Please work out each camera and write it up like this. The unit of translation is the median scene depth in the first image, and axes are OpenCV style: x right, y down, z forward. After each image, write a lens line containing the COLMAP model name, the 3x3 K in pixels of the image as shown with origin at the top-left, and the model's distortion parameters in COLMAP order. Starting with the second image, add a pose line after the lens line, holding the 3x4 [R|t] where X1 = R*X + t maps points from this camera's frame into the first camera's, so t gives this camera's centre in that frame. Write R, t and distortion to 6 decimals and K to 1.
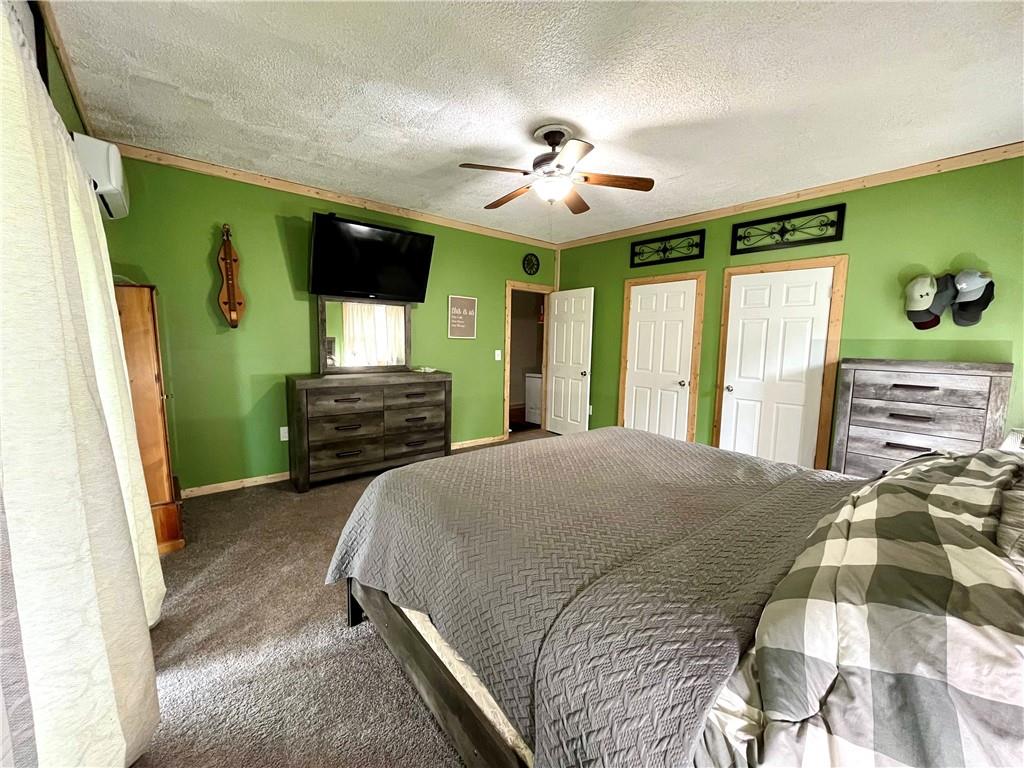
lens RADIAL K [[415.2, 0, 516.3], [0, 415.2, 385.1], [0, 0, 1]] dist [-0.001214, -0.000268]
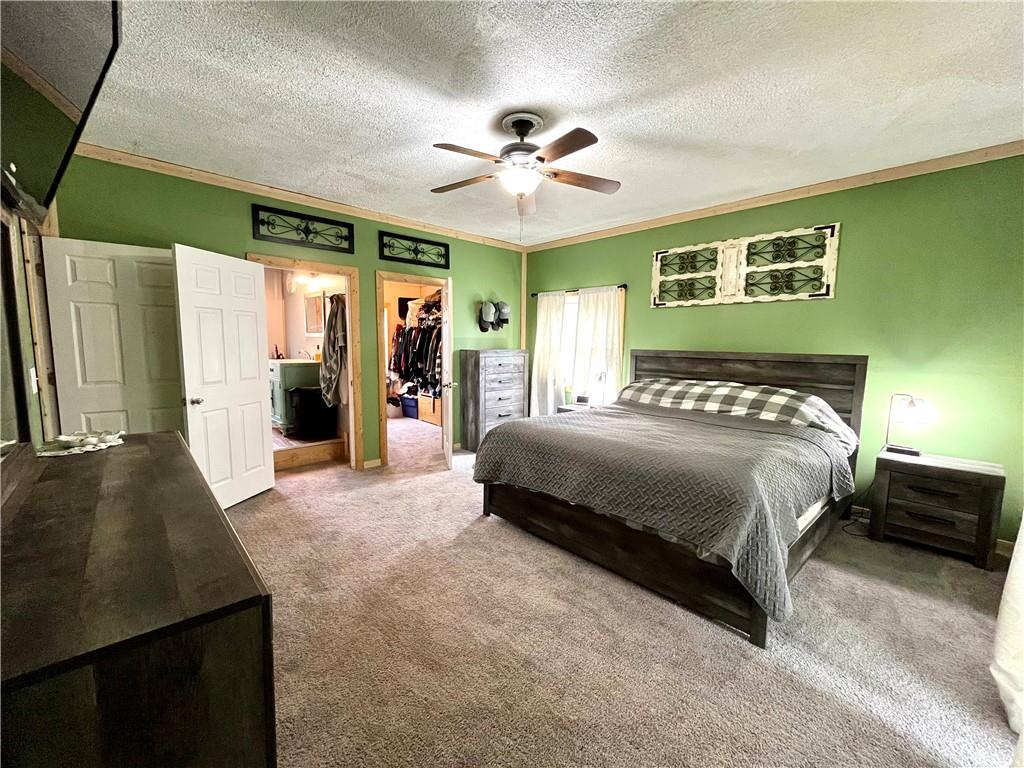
lens RADIAL K [[415.2, 0, 515.7], [0, 415.2, 385.1], [0, 0, 1]] dist [-0.001214, -0.000268]
pose [[-0.056216, -0.128133, 0.990162, -0.608882], [0.094927, 0.986552, 0.133056, -0.102347], [-0.993896, 0.101473, -0.043297, 0.737722]]
